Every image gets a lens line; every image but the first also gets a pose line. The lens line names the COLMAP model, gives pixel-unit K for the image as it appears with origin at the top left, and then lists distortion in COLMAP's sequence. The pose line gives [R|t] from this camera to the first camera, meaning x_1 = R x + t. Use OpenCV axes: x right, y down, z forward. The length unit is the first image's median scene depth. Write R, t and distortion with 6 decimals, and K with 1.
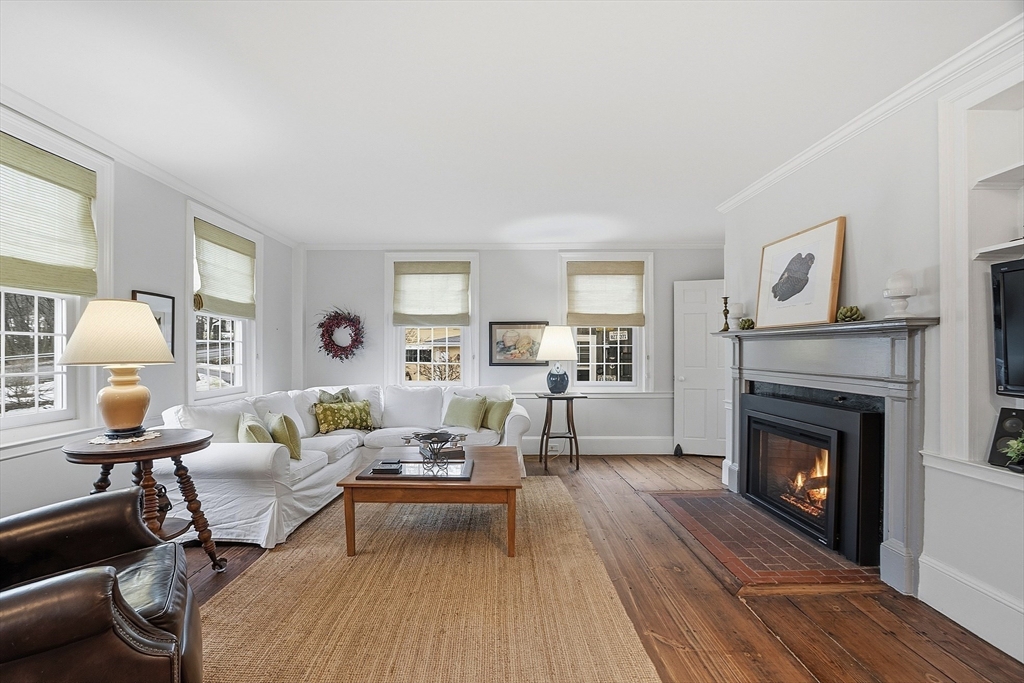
lens RADIAL K [[453.9, 0, 511.1], [0, 453.9, 350.8], [0, 0, 1]] dist [-0.013778, -0.000205]
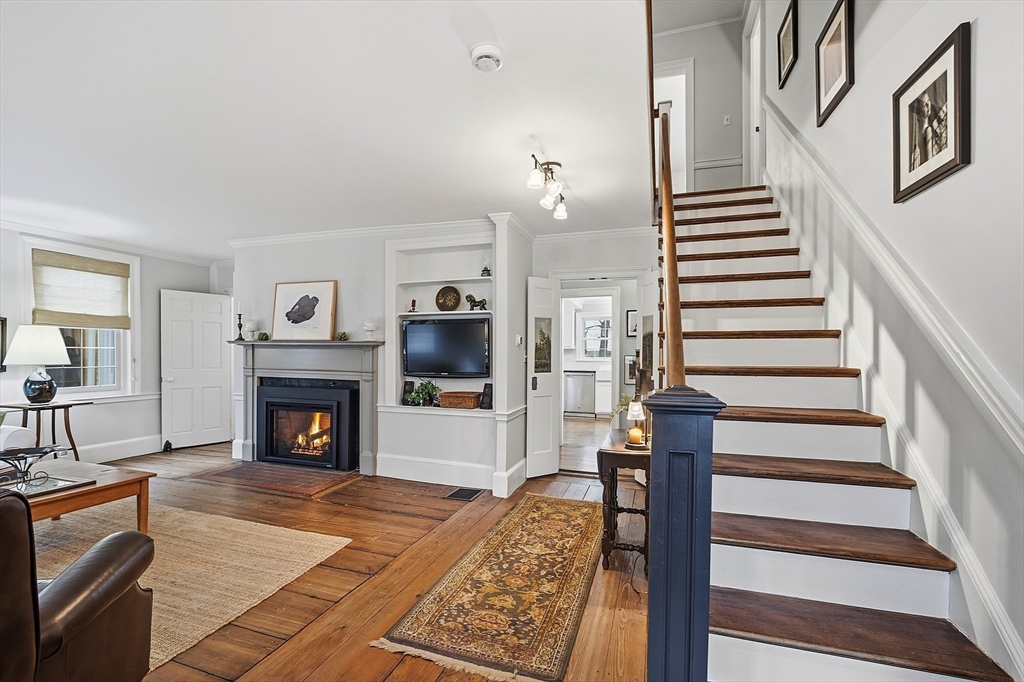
lens RADIAL K [[453.9, 0, 498.2], [0, 453.9, 355.4], [0, 0, 1]] dist [-0.013778, -0.000205]
pose [[0.321411, 0.002682, 0.946936, -0.693784], [-0.009999, 0.999950, 0.000562, -0.010574], [-0.946887, -0.009650, 0.321421, -0.164407]]
